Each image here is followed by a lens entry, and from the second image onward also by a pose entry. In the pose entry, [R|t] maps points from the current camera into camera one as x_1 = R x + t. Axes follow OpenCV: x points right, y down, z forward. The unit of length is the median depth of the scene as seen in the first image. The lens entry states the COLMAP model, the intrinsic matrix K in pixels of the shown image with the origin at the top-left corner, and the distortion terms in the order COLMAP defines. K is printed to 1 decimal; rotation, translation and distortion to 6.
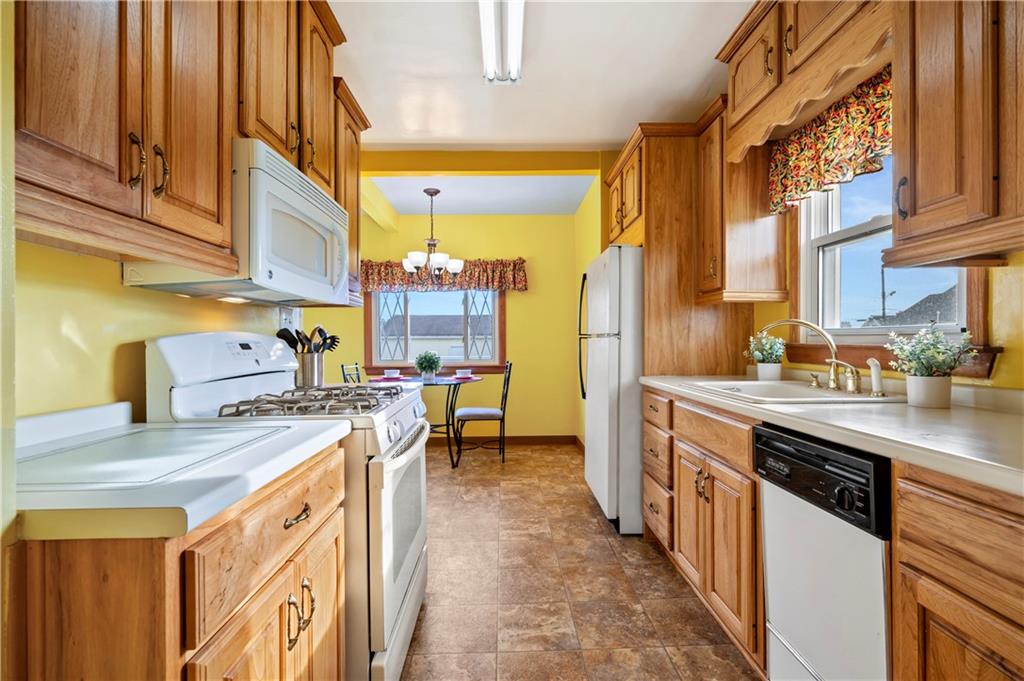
lens RADIAL K [[461.5, 0, 505.1], [0, 461.5, 339.9], [0, 0, 1]] dist [-0.004169, -0.000166]
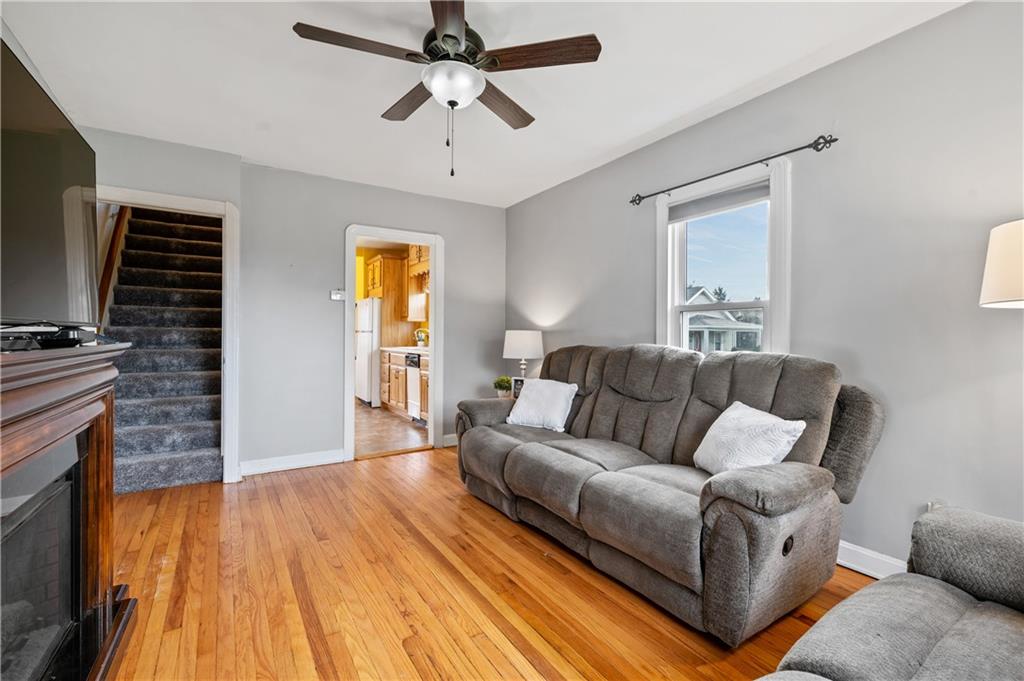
lens RADIAL K [[461.5, 0, 514.0], [0, 461.5, 340.2], [0, 0, 1]] dist [-0.004169, -0.000166]
pose [[0.847326, 0.009069, 0.530996, -0.486085], [-0.010396, 0.999946, -0.000489, 0.032413], [-0.530972, -0.005106, 0.847374, -1.740363]]
